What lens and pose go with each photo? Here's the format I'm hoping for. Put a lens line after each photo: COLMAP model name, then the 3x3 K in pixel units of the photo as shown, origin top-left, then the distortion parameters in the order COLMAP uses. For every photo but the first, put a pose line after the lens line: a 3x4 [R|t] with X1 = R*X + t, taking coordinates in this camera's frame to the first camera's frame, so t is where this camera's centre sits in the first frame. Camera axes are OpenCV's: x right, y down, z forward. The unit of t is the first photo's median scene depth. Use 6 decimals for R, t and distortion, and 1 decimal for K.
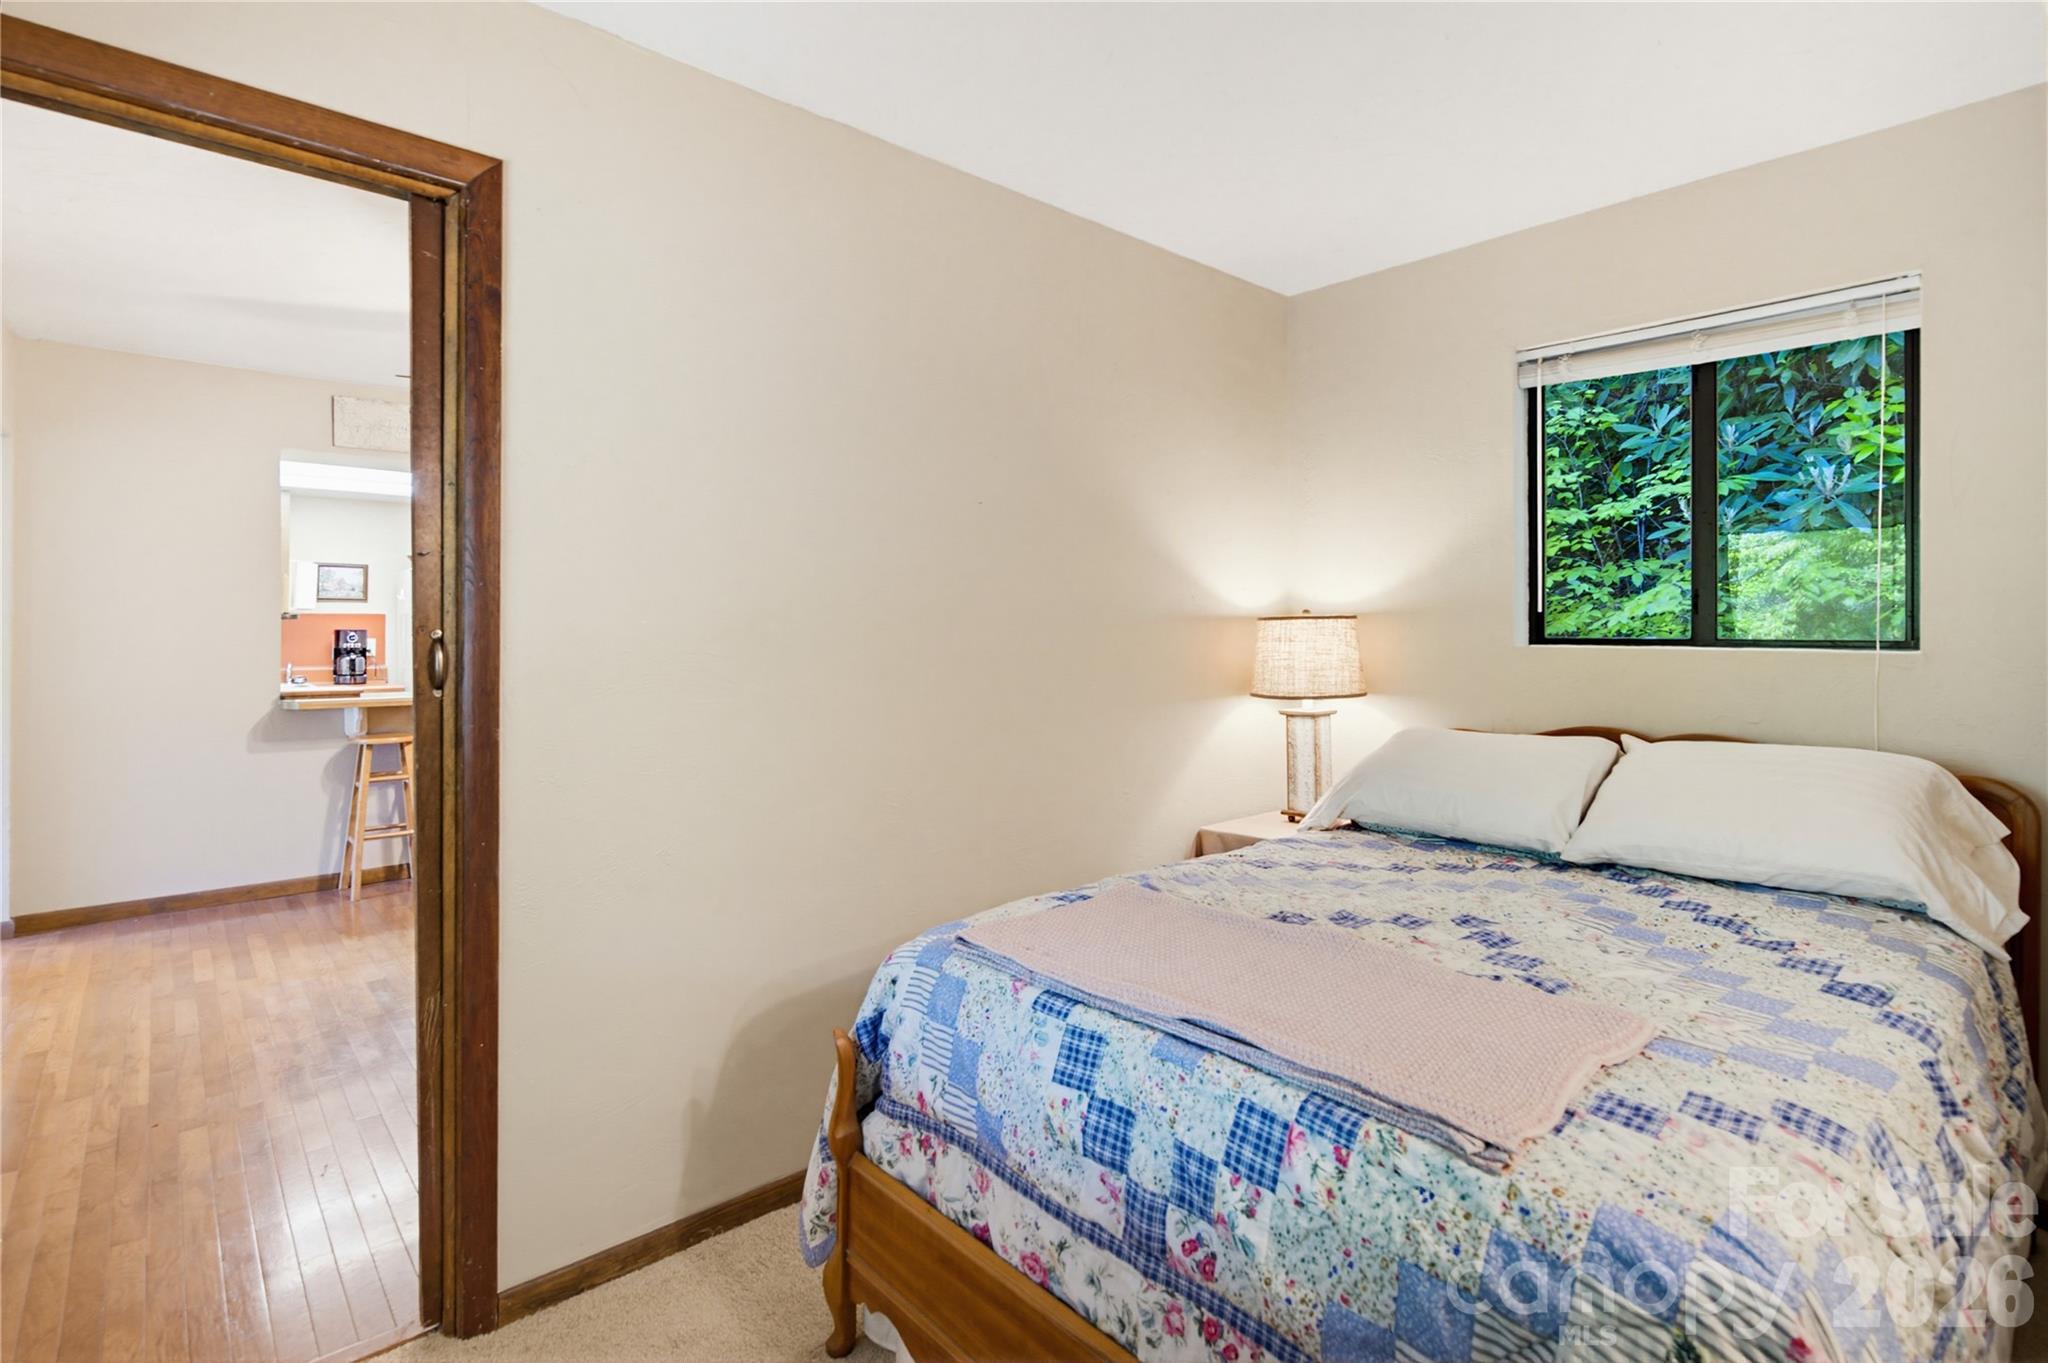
lens RADIAL K [[973.1, 0, 1025.1], [0, 973.1, 640.8], [0, 0, 1]] dist [-0.016534, 0.000241]
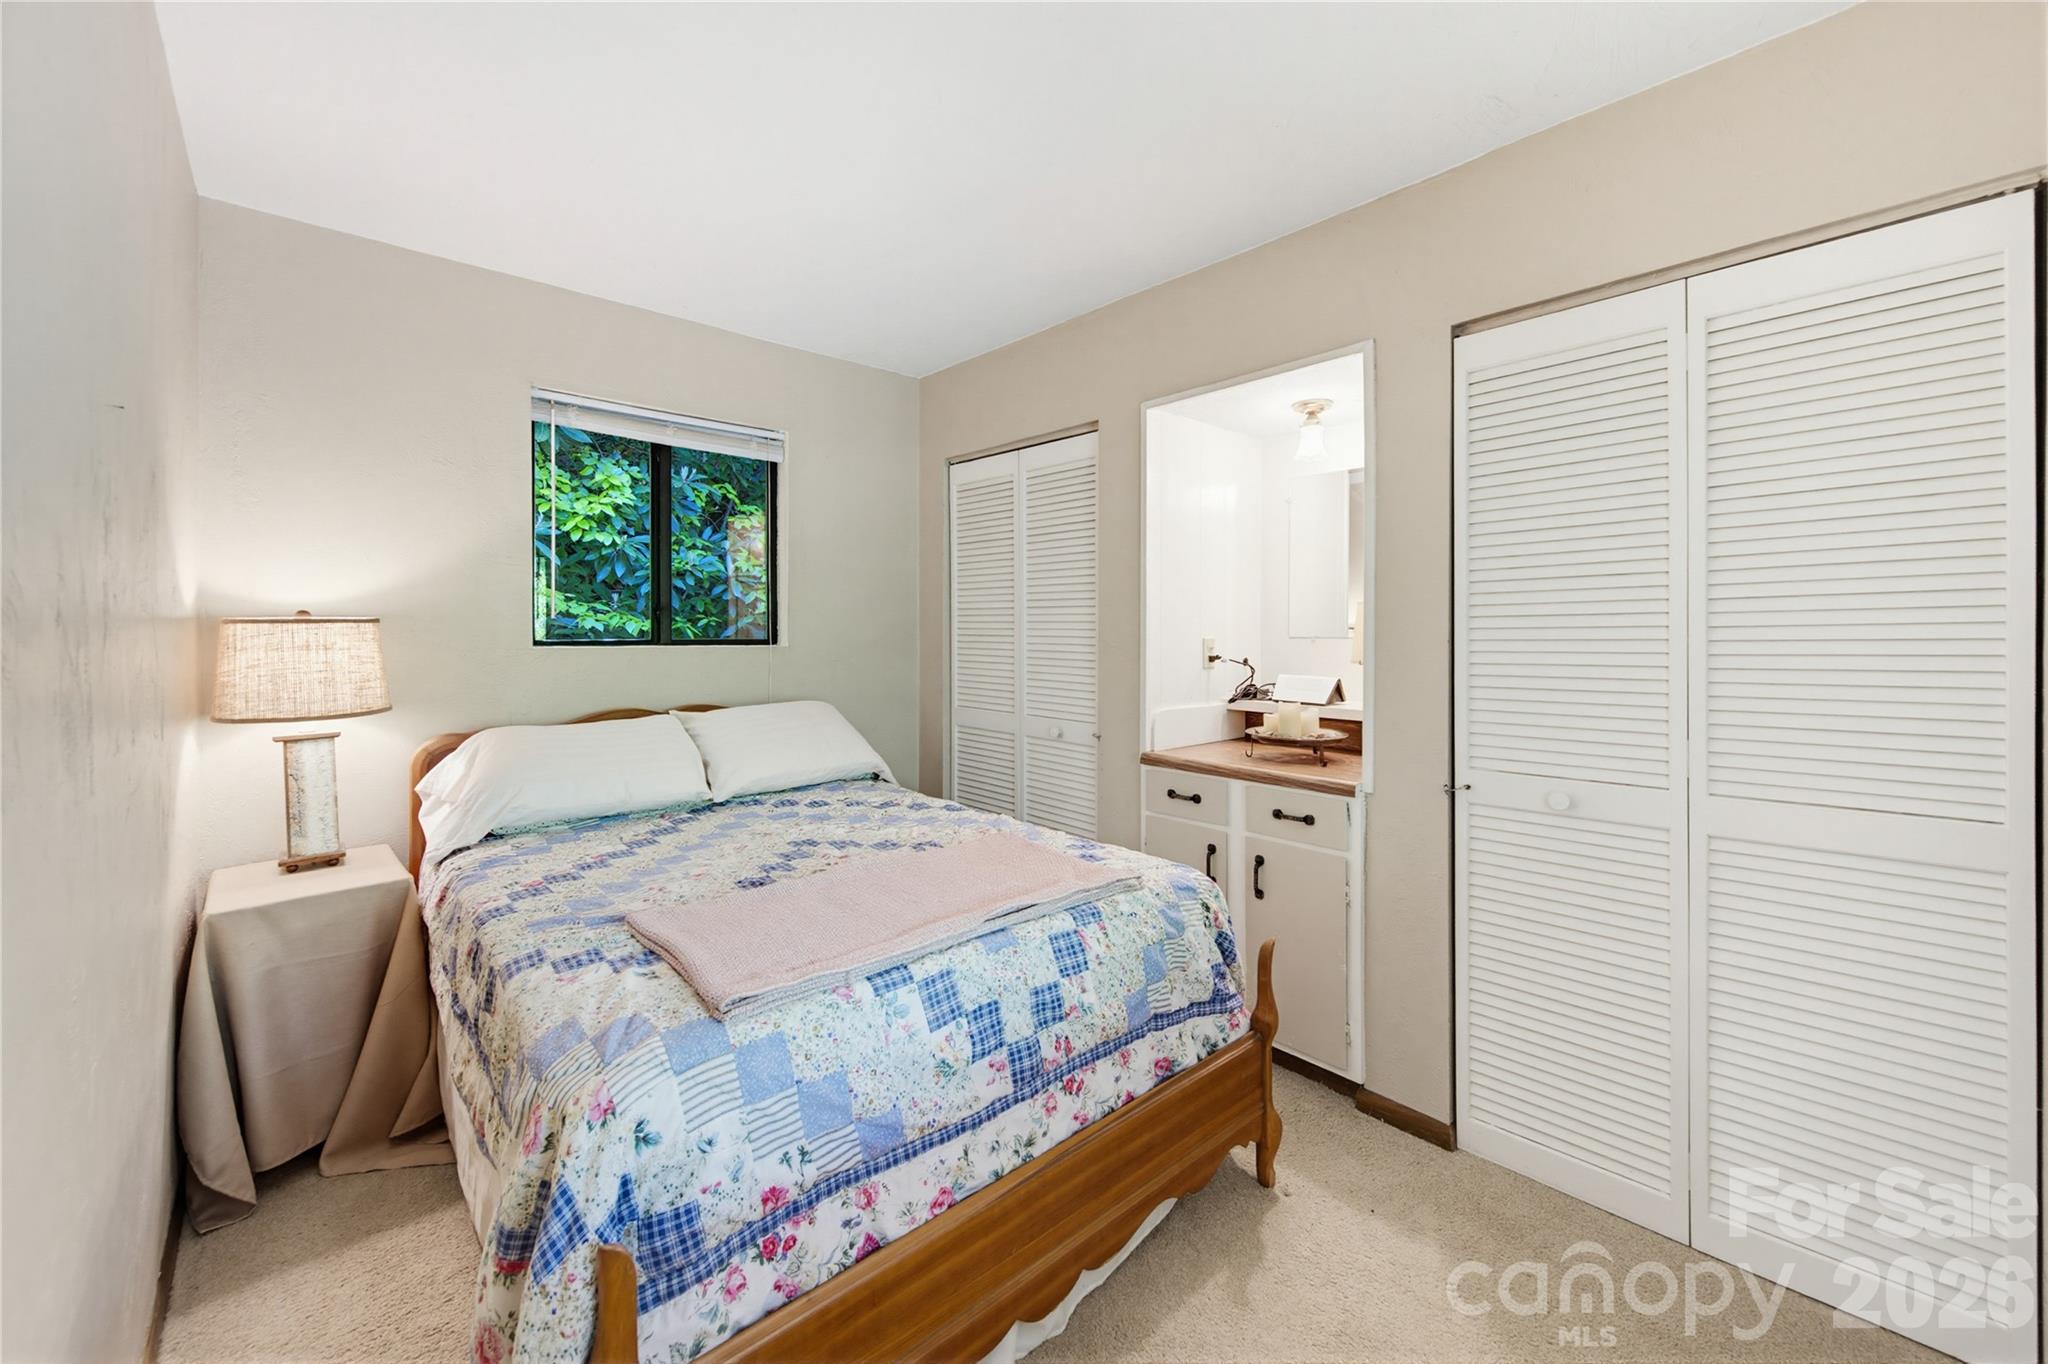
lens RADIAL K [[809.5, 0, 1025.2], [0, 809.5, 646.0], [0, 0, 1]] dist [-0.000033, -0.000089]
pose [[-0.003975, -0.019387, 0.999804, -0.914109], [0.013257, 0.999723, 0.019438, -0.016873], [-0.999904, 0.013331, -0.003717, 0.887246]]
